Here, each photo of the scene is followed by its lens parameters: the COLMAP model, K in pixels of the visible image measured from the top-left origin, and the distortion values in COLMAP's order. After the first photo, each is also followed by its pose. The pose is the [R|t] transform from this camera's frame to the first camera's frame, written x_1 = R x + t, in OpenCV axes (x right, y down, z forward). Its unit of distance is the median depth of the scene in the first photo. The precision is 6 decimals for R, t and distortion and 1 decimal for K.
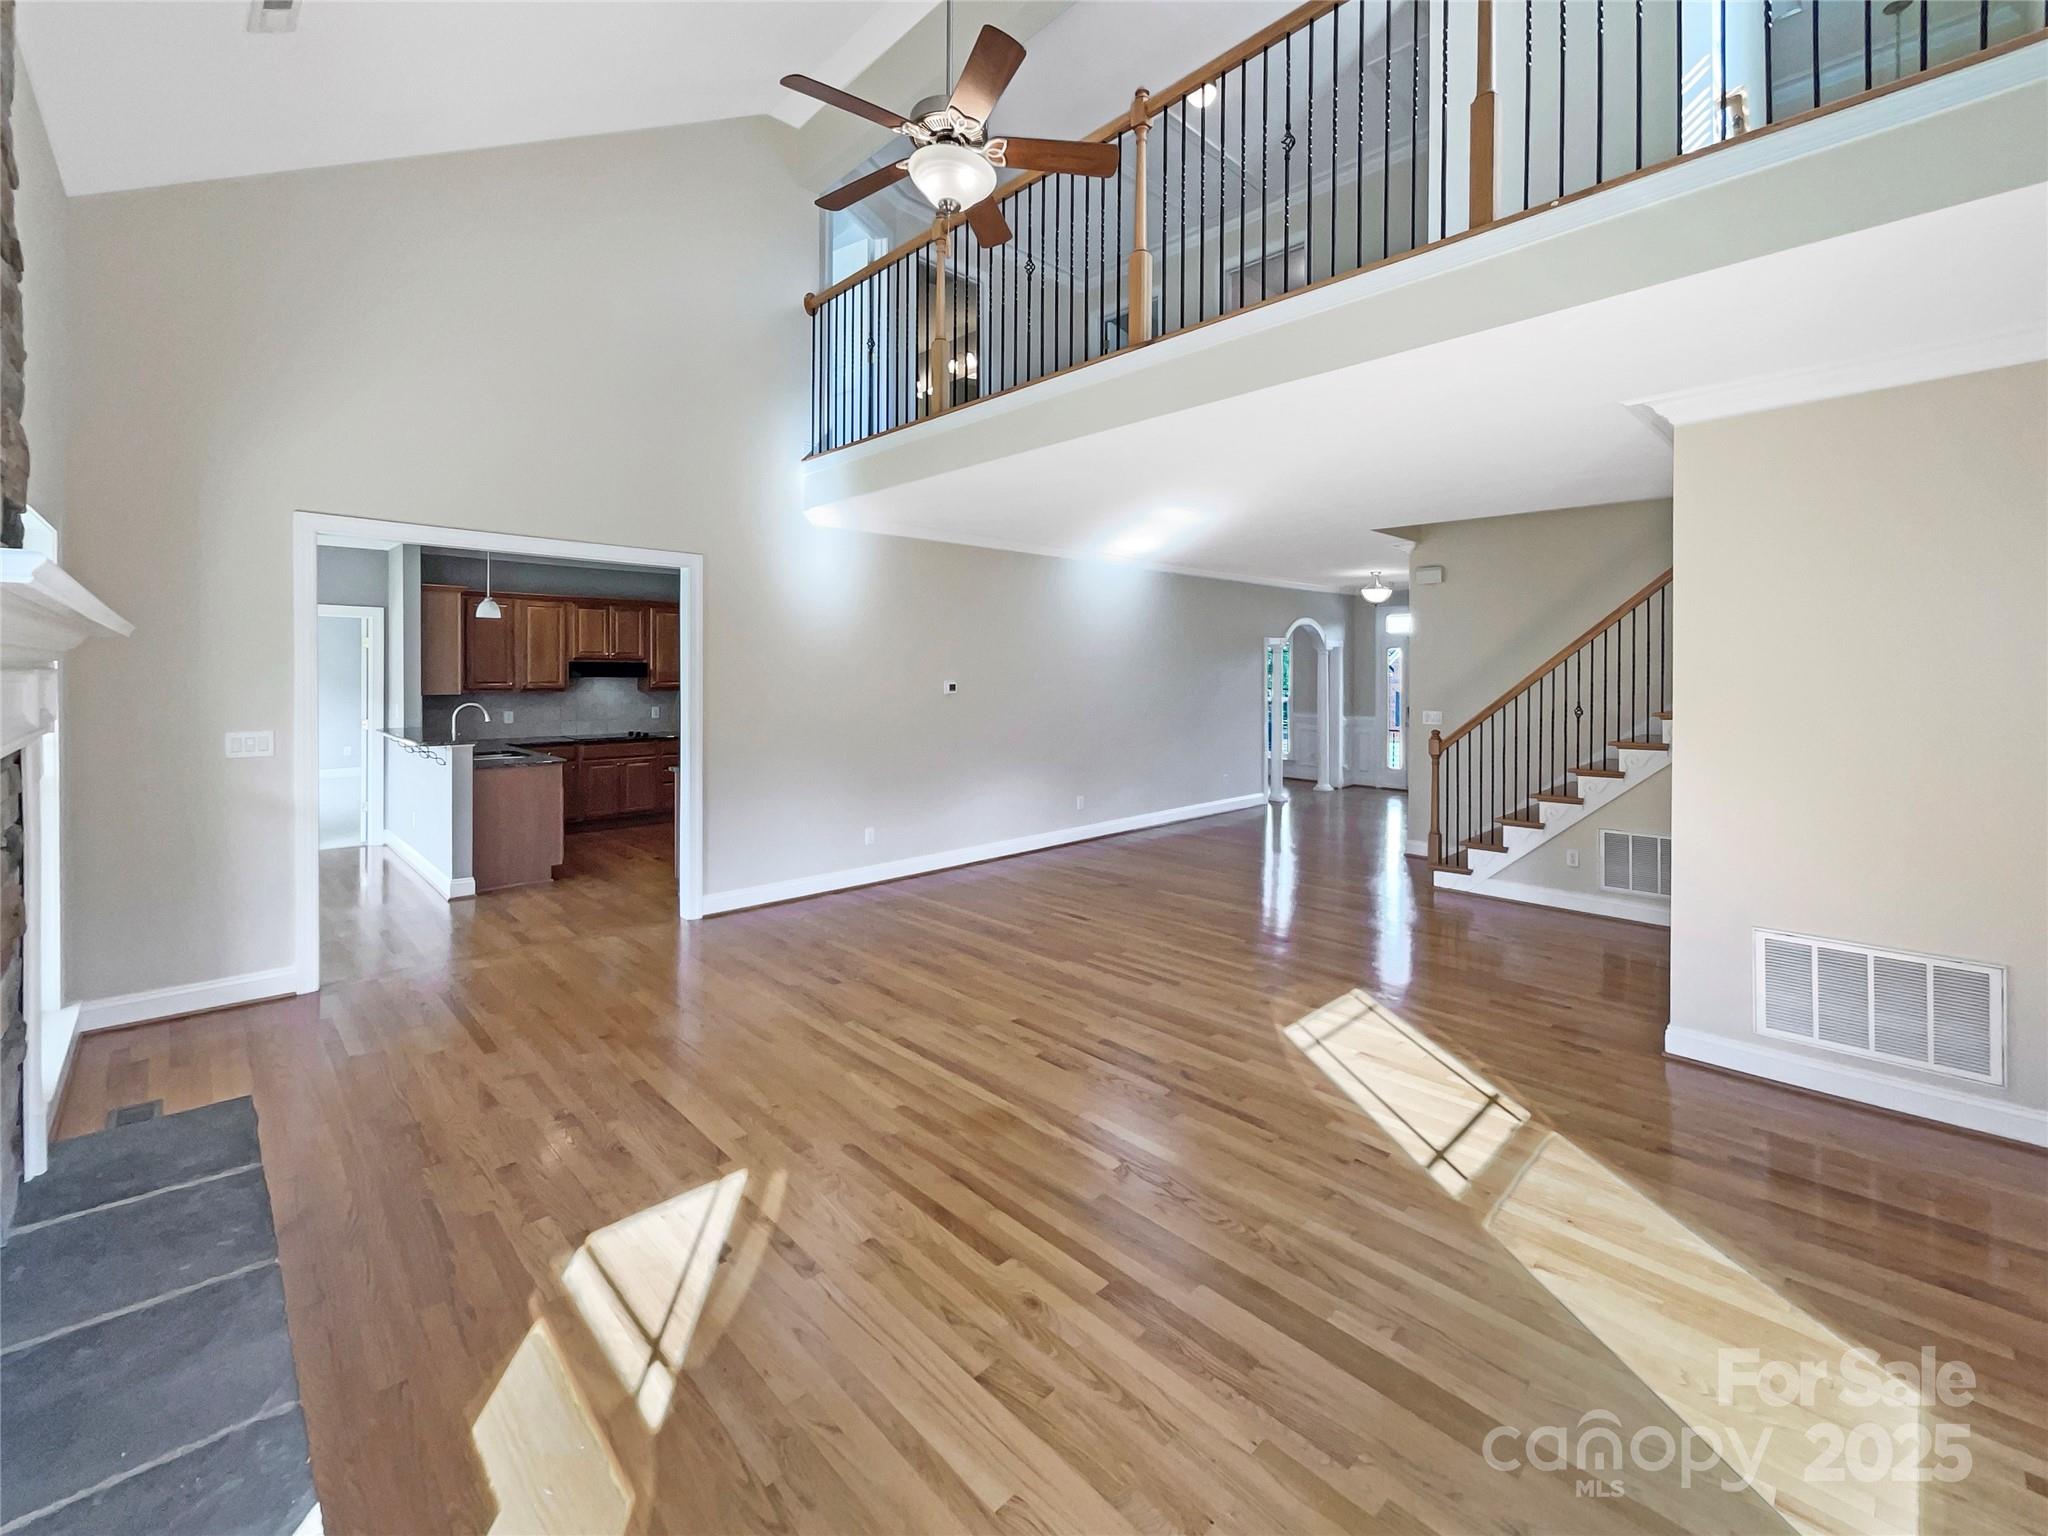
lens RADIAL K [[860.5, 0, 1036.5], [0, 860.5, 772.7], [0, 0, 1]] dist [0.000030, 0.000370]
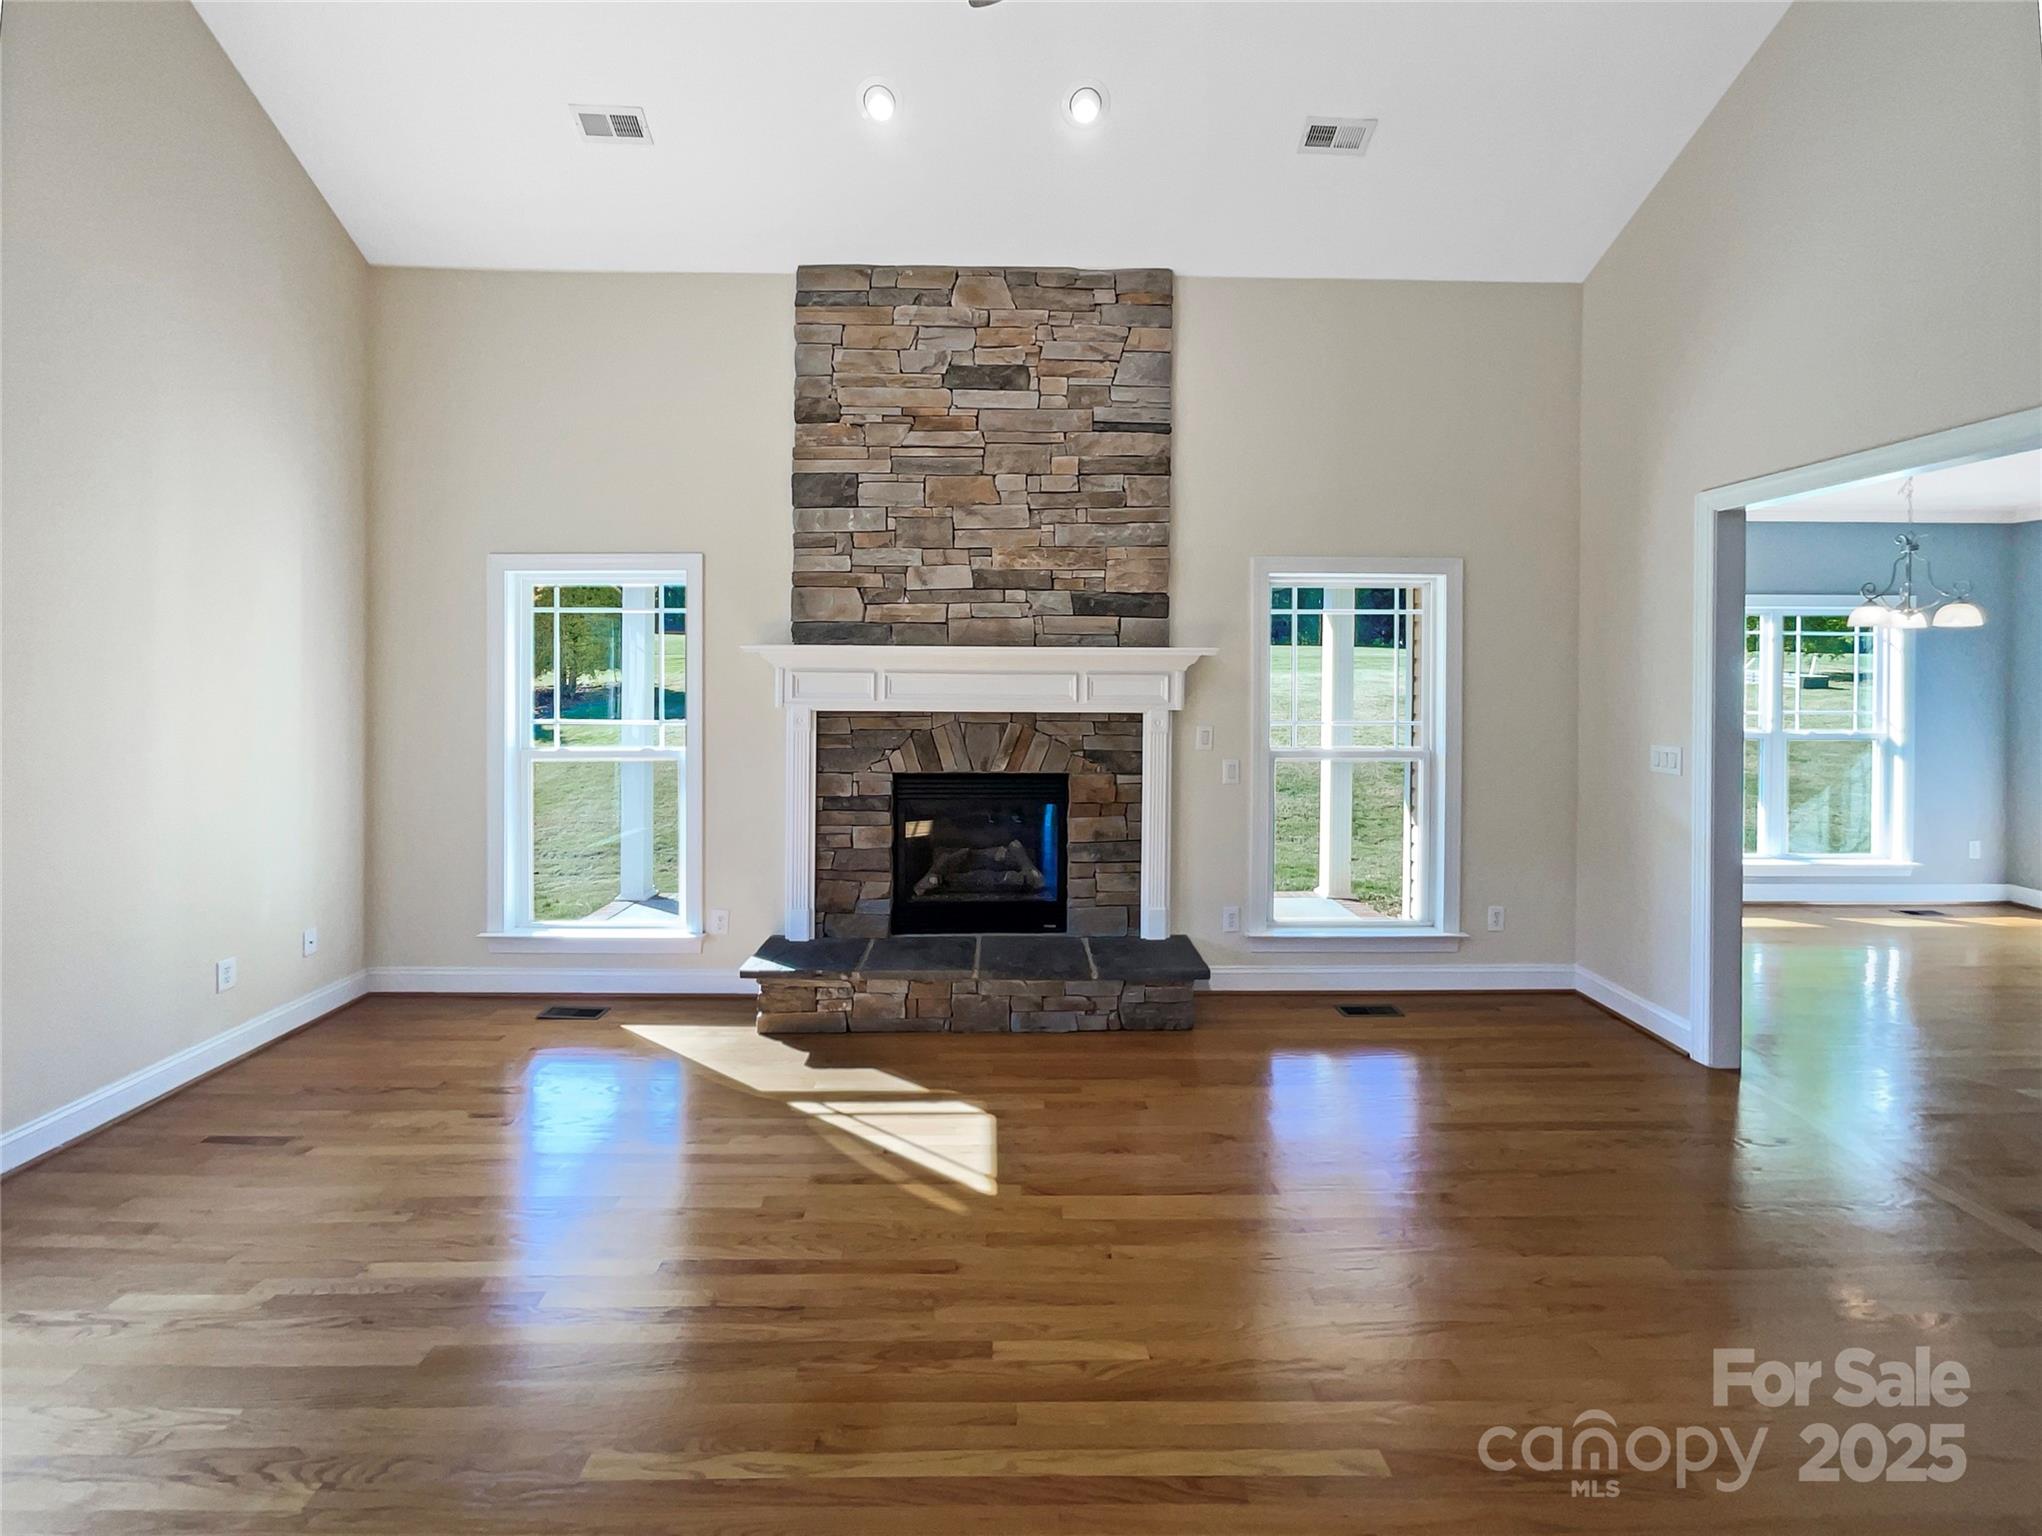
lens RADIAL K [[858.0, 0, 1025.6], [0, 858.0, 667.5], [0, 0, 1]] dist [0.000030, 0.000370]
pose [[-0.685343, -0.017783, -0.728003, 0.348615], [-0.093123, 0.993634, 0.063394, -0.187434], [0.722241, 0.111241, -0.682637, 1.643739]]
